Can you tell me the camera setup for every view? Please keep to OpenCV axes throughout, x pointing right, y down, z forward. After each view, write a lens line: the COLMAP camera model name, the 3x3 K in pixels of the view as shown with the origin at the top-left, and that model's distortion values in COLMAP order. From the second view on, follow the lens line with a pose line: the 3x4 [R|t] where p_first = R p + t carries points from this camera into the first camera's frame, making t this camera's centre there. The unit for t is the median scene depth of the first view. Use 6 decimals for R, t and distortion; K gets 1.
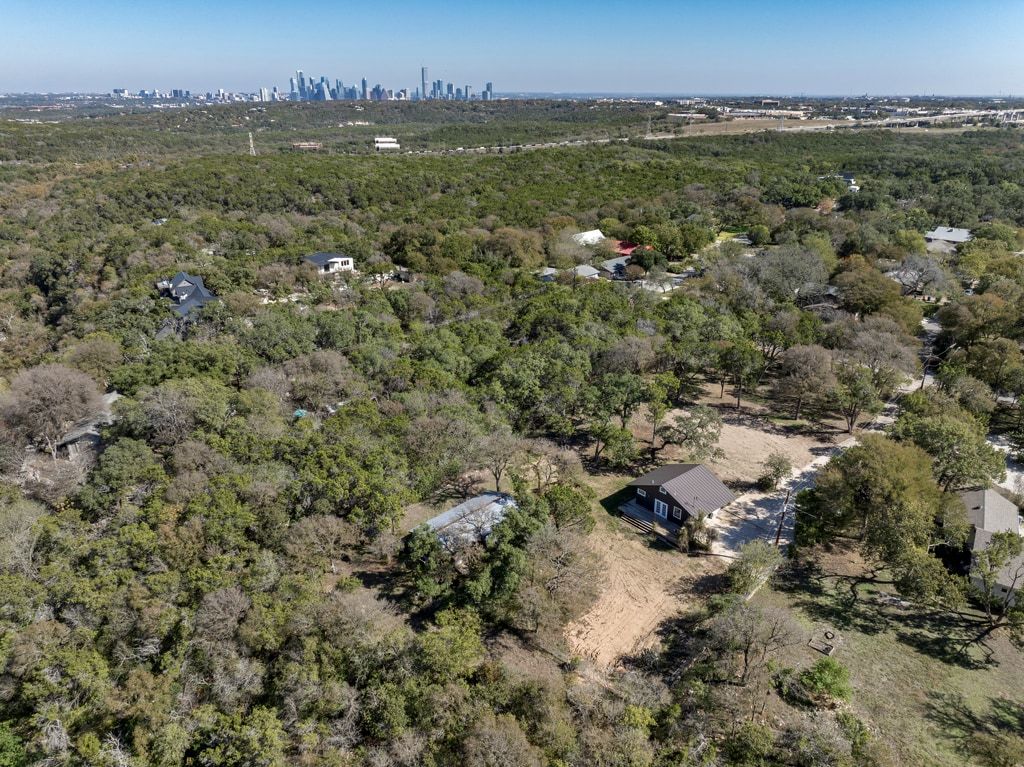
lens RADIAL K [[720.3, 0, 513.5], [0, 720.3, 384.9], [0, 0, 1]] dist [-0.031436, 0.018177]
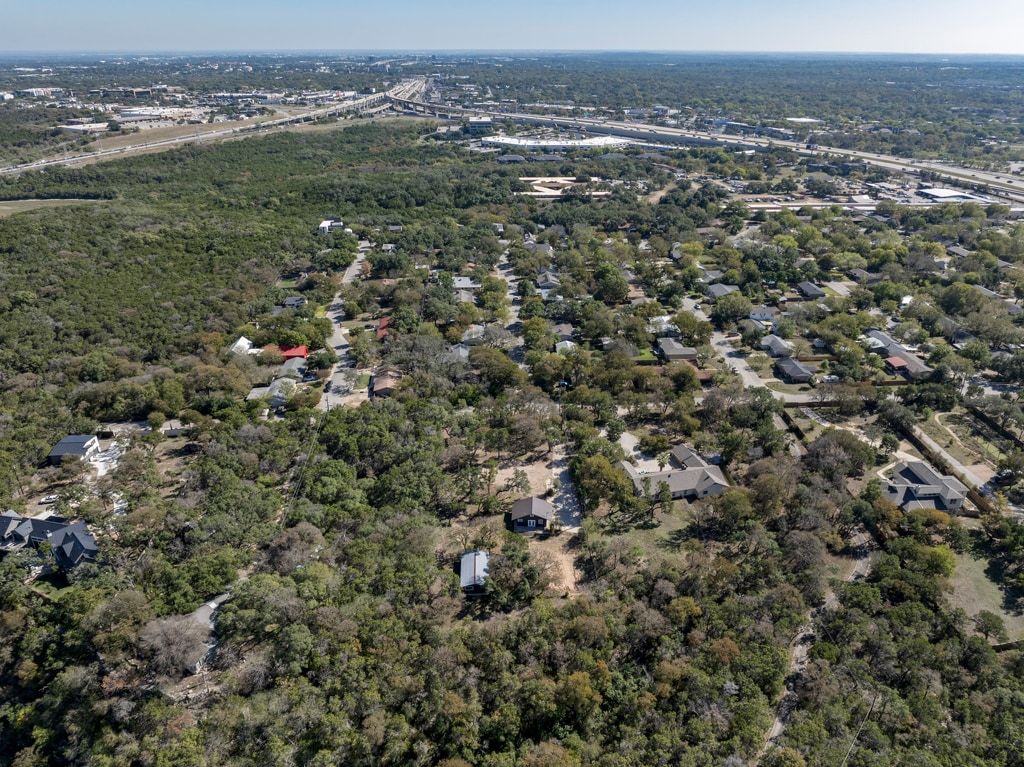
lens RADIAL K [[720.3, 0, 517.8], [0, 720.3, 384.0], [0, 0, 1]] dist [-0.031436, 0.018177]
pose [[0.678369, -0.309095, 0.666541, -1.199784], [0.271325, 0.948466, 0.163692, -0.624707], [-0.682787, 0.069806, 0.727275, -0.627797]]
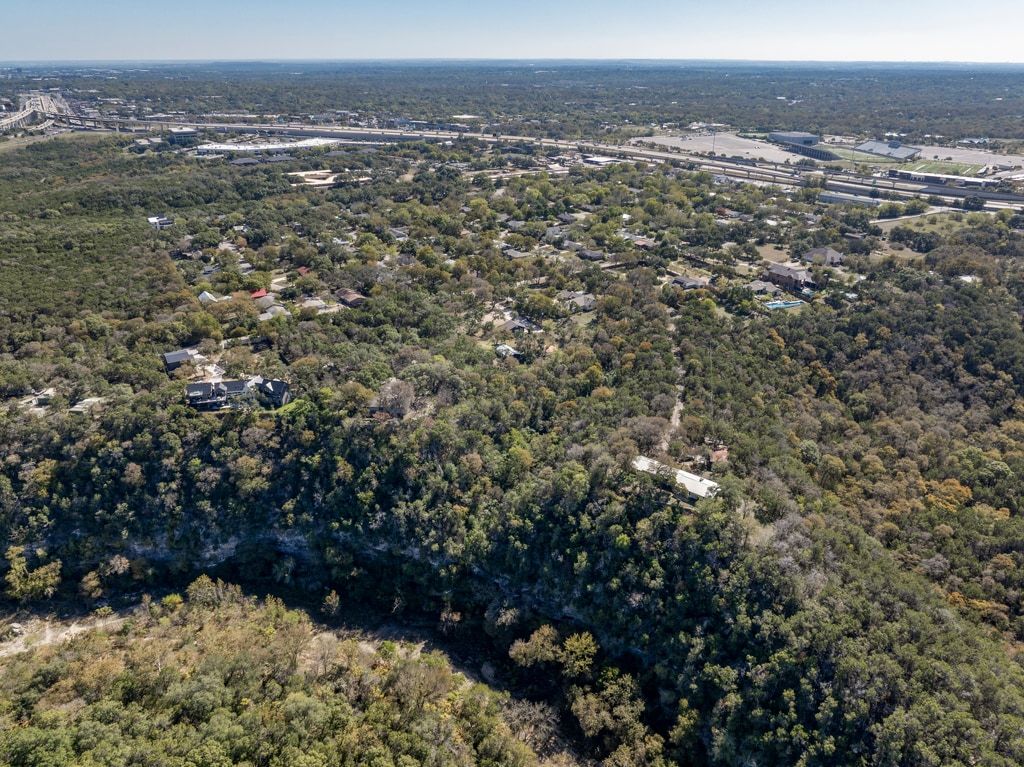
lens RADIAL K [[720.3, 0, 514.8], [0, 720.3, 383.1], [0, 0, 1]] dist [-0.031436, 0.018177]
pose [[0.257748, -0.398705, 0.880114, -3.435234], [0.360128, 0.884897, 0.295406, -0.758415], [-0.896590, 0.240813, 0.371665, -0.378211]]
